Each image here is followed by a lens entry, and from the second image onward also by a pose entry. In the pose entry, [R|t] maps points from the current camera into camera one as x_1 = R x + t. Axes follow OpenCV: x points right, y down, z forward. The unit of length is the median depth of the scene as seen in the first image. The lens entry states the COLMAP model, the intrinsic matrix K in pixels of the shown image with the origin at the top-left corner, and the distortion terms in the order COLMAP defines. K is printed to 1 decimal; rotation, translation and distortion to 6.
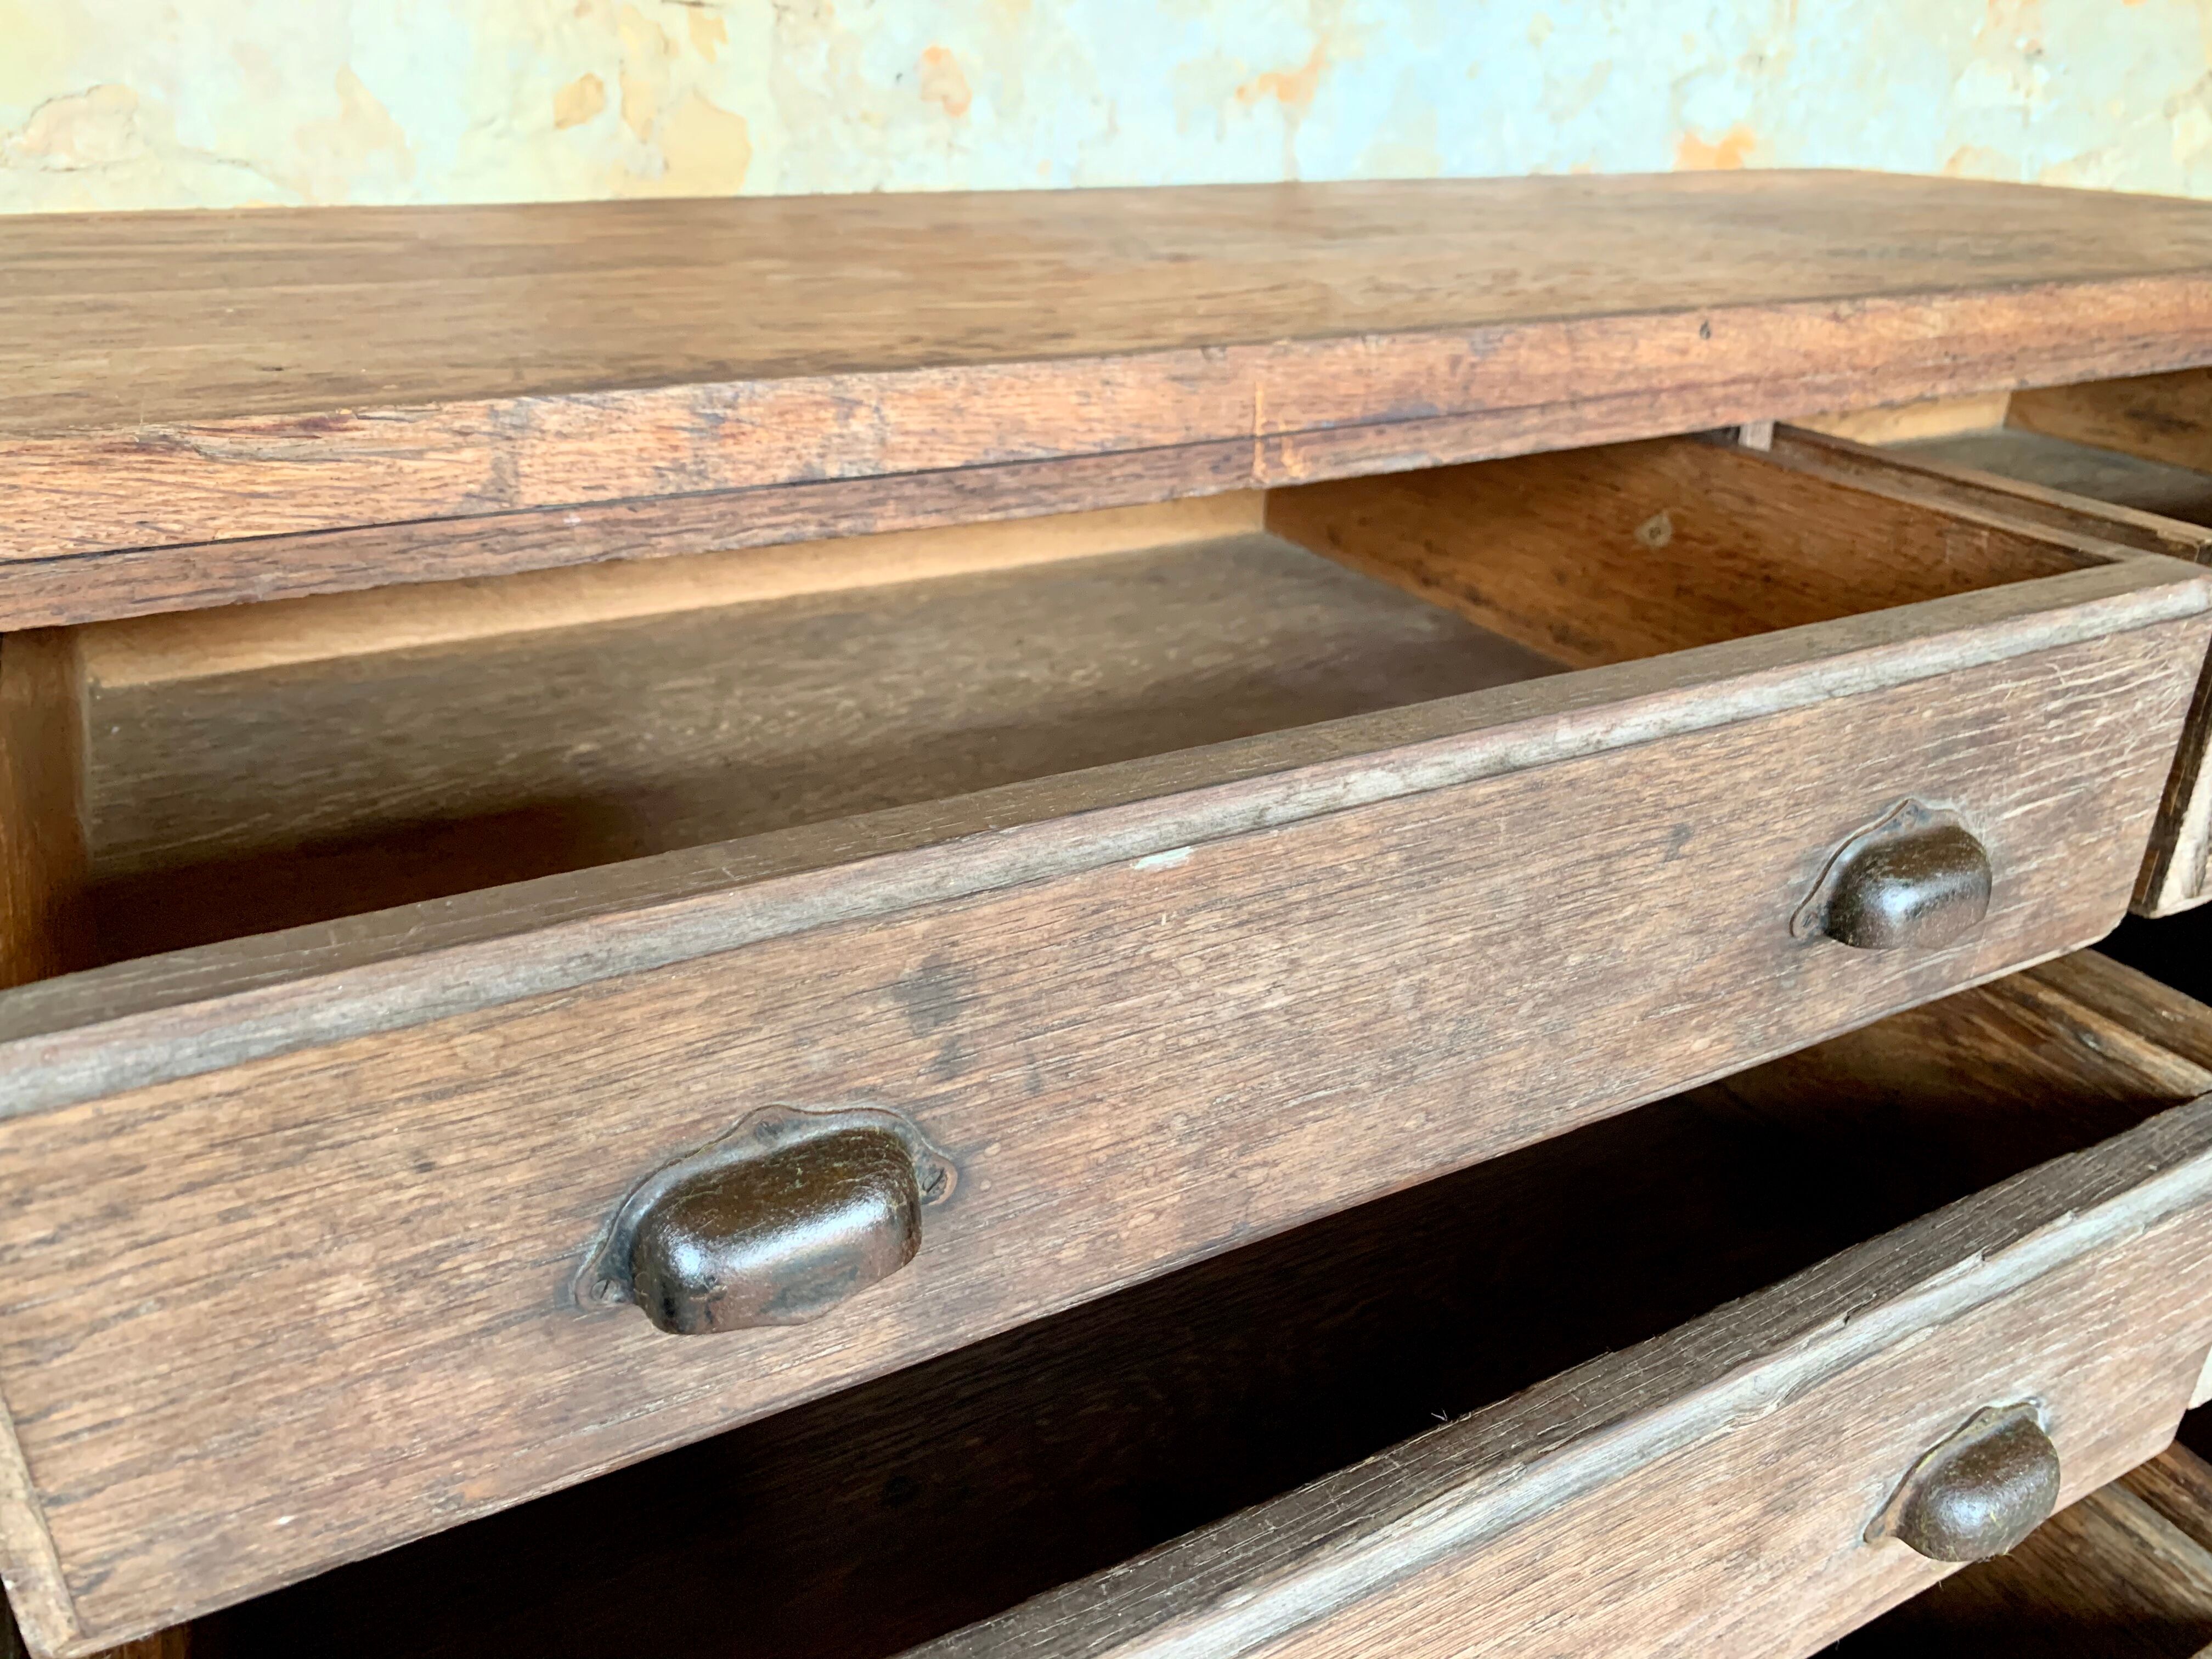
lens RADIAL K [[1690.6, 0, 1113.0], [0, 1690.6, 822.1], [0, 0, 1]] dist [0.006569, -0.016724]
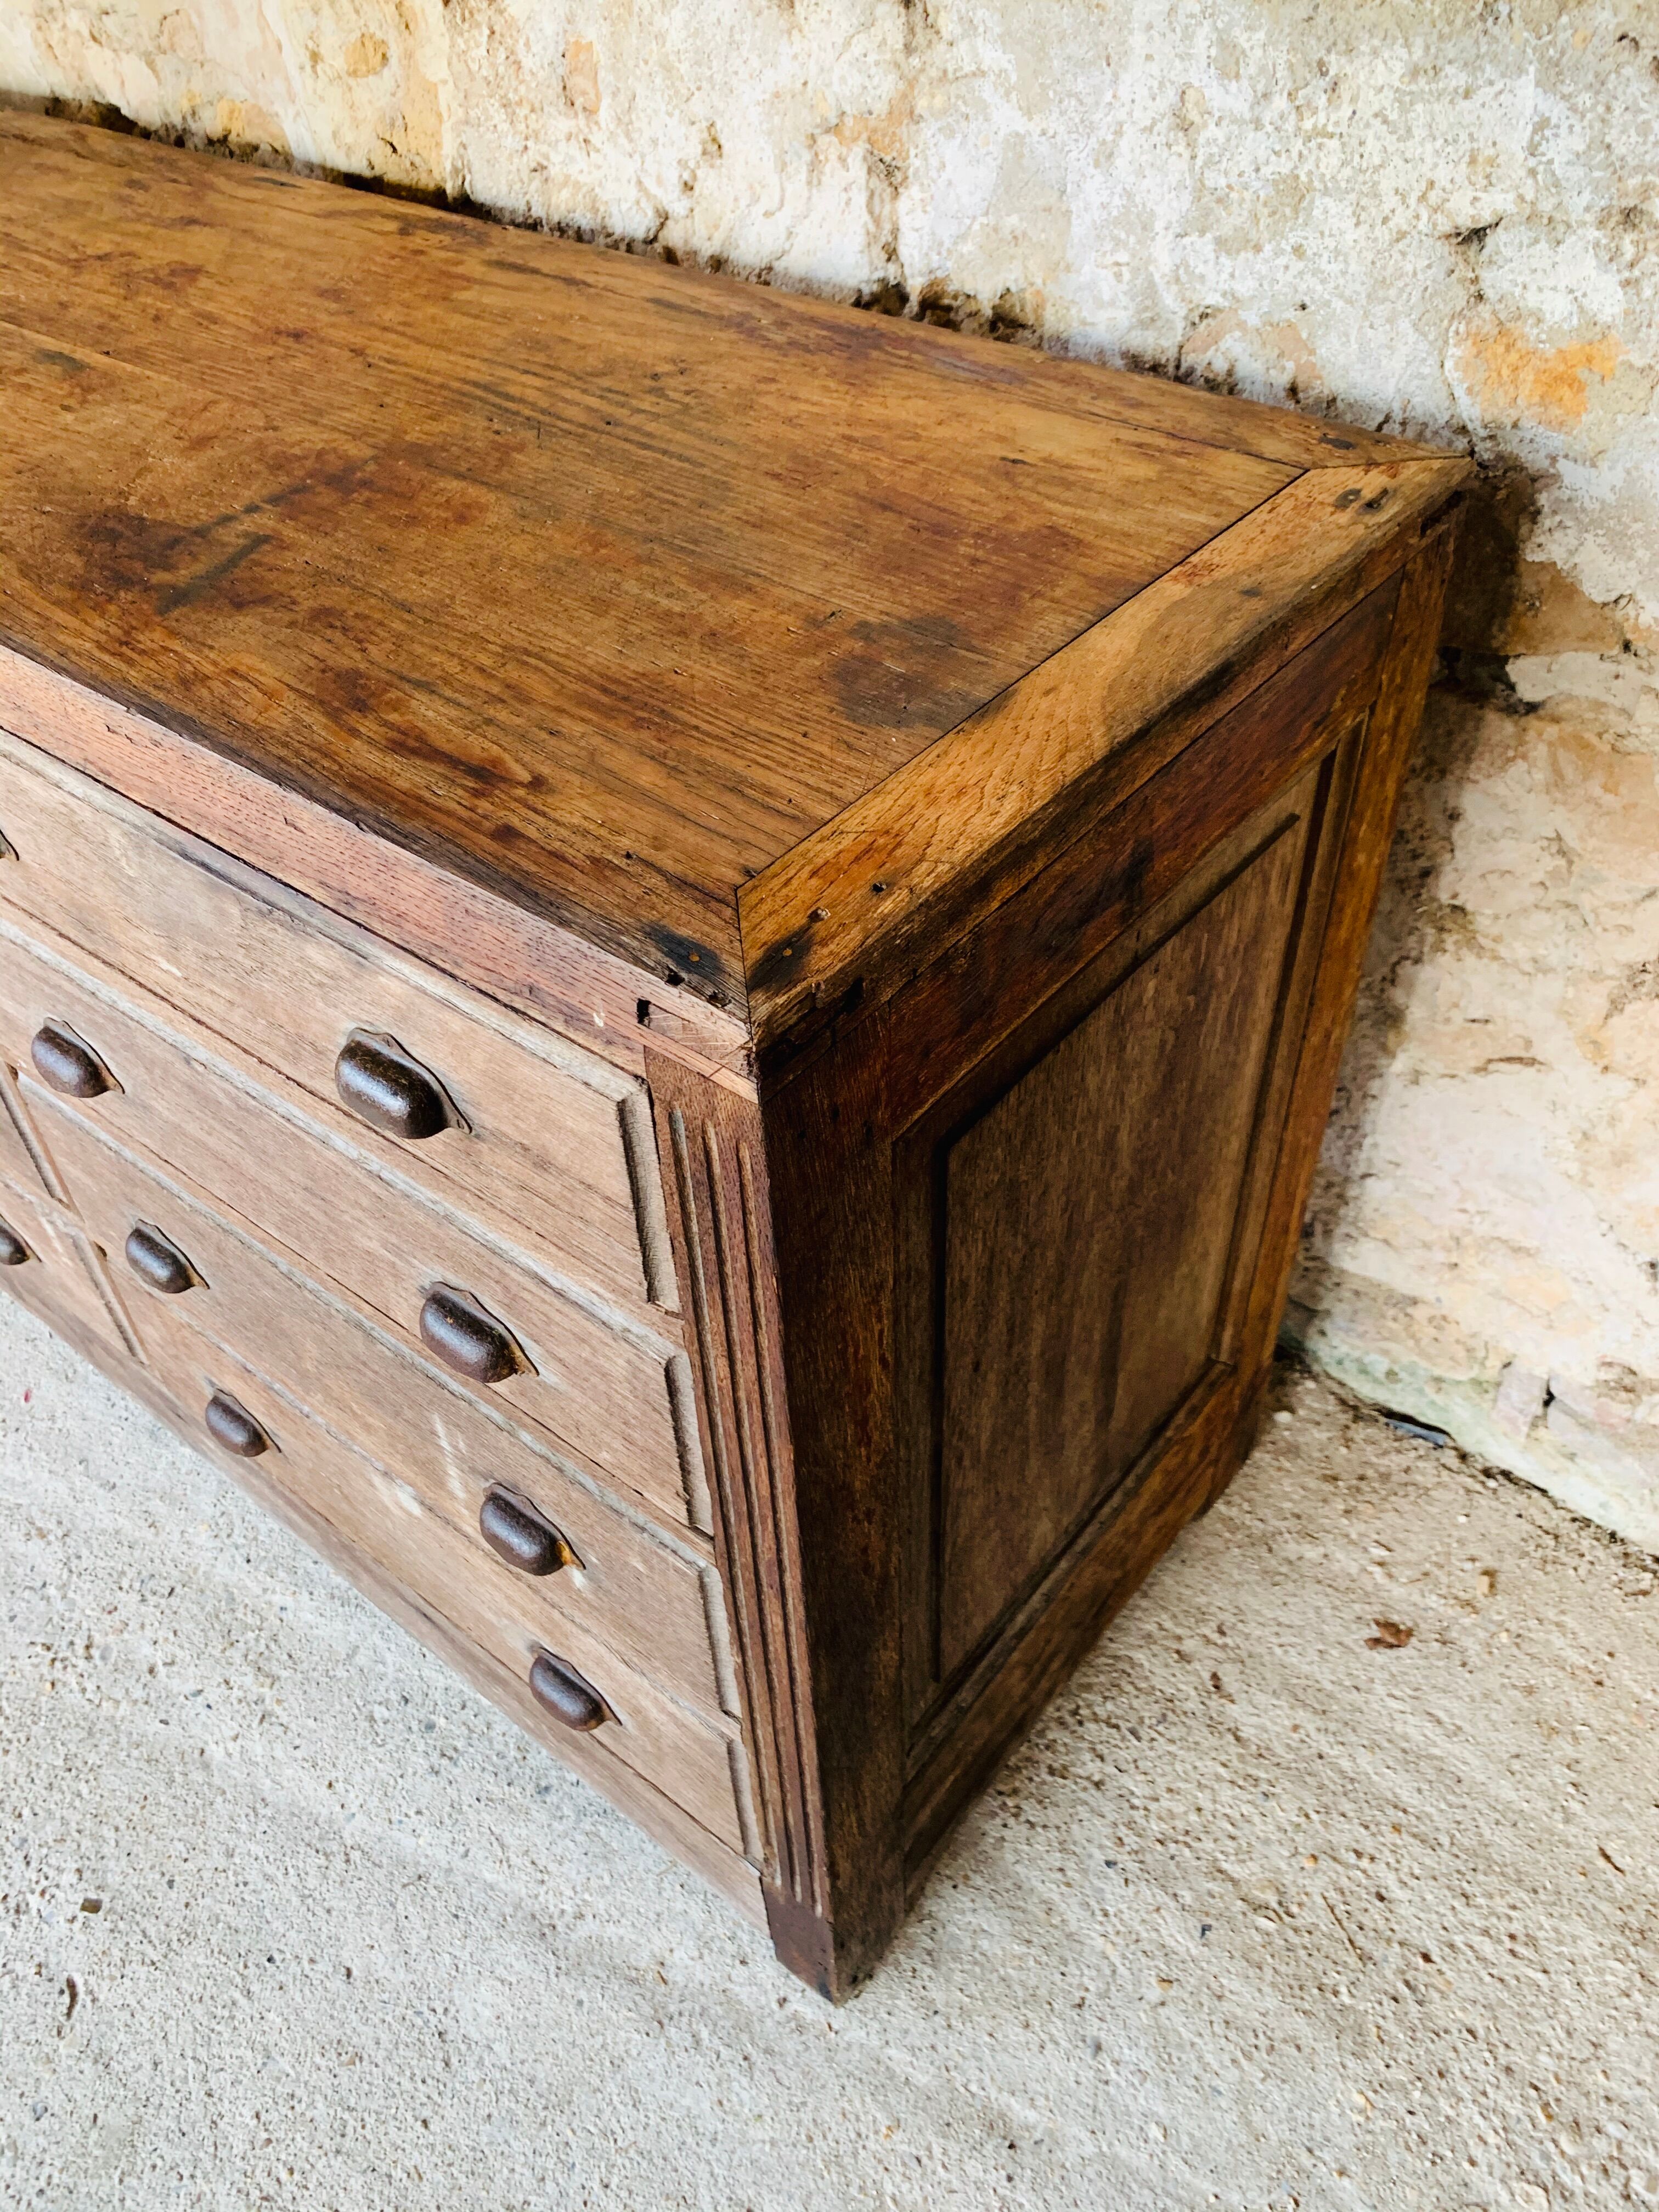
lens RADIAL K [[1690.6, 0, 824.2], [0, 1690.6, 1105.6], [0, 0, 1]] dist [0.006569, -0.016724]
pose [[0.383716, 0.615765, -0.688182, 2.820604], [-0.349713, 0.786620, 0.508852, -1.357803], [0.854671, 0.045412, 0.517180, 1.585810]]
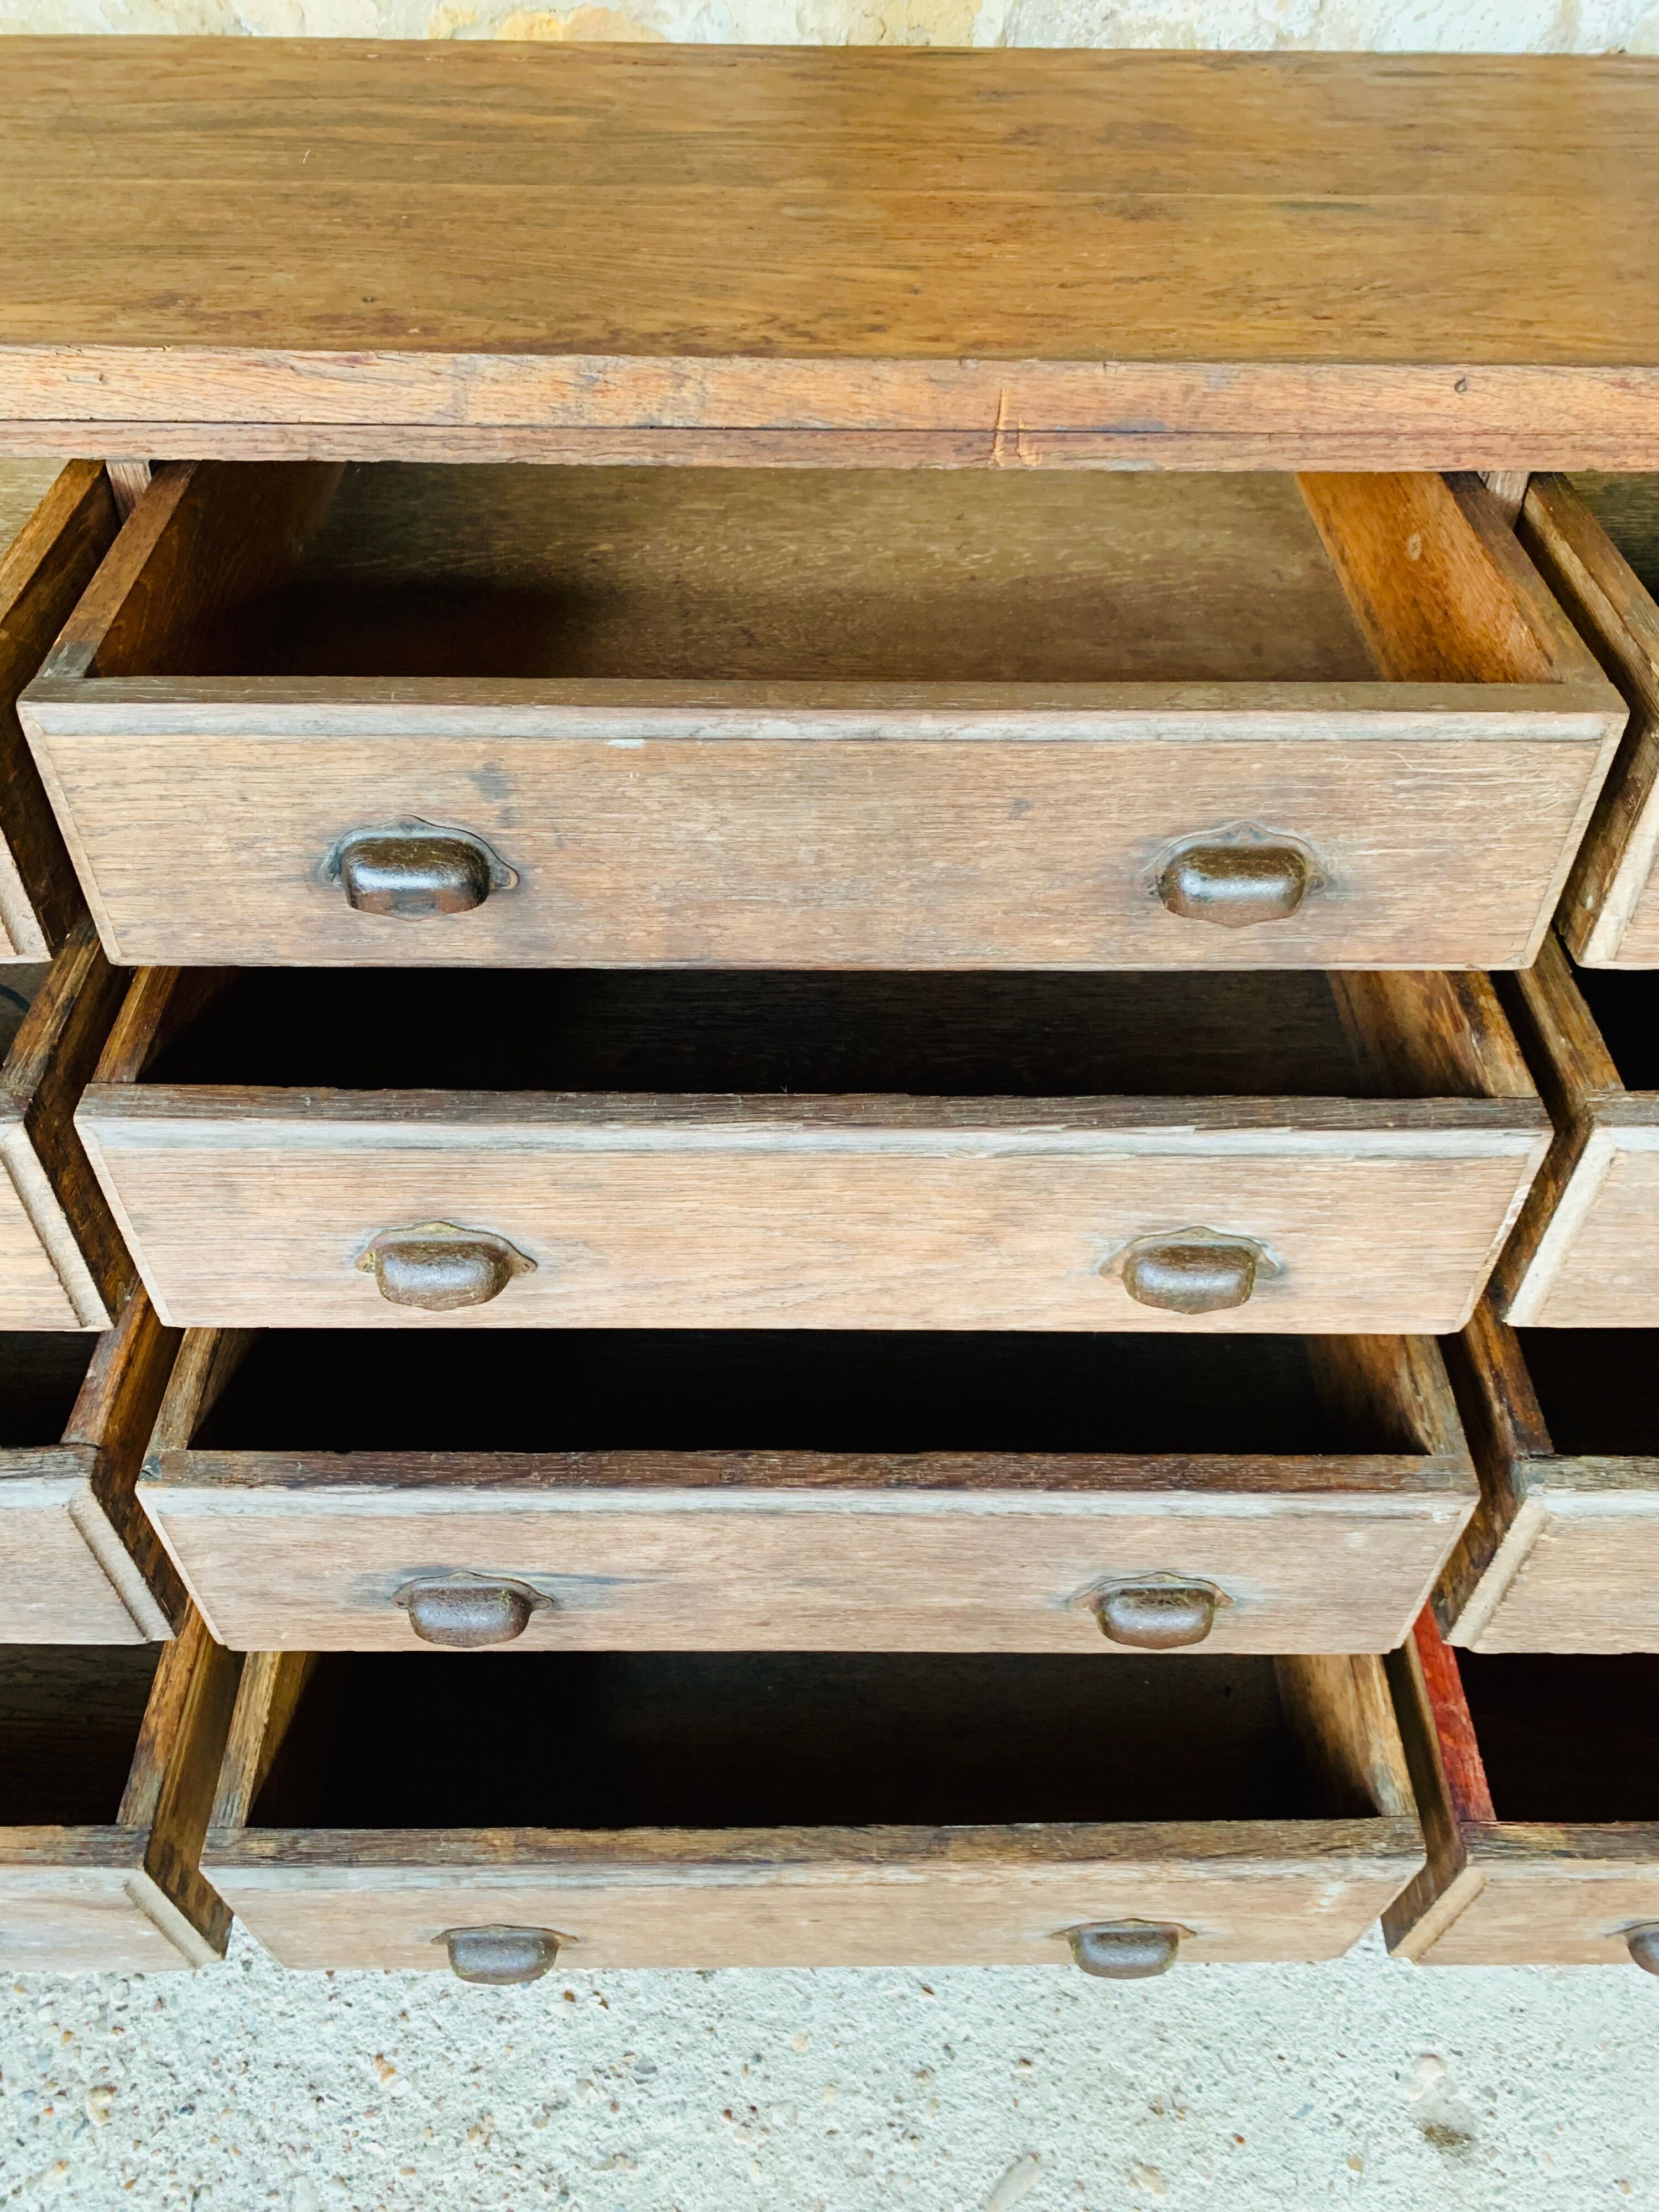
lens RADIAL K [[1710.9, 0, 849.1], [0, 1710.9, 1114.5], [0, 0, 1]] dist [0.010776, -0.012350]
pose [[0.881727, 0.328072, -0.339009, 0.809059], [-0.197452, 0.909271, 0.366387, -0.272762], [0.428452, -0.256115, 0.866507, -0.488465]]
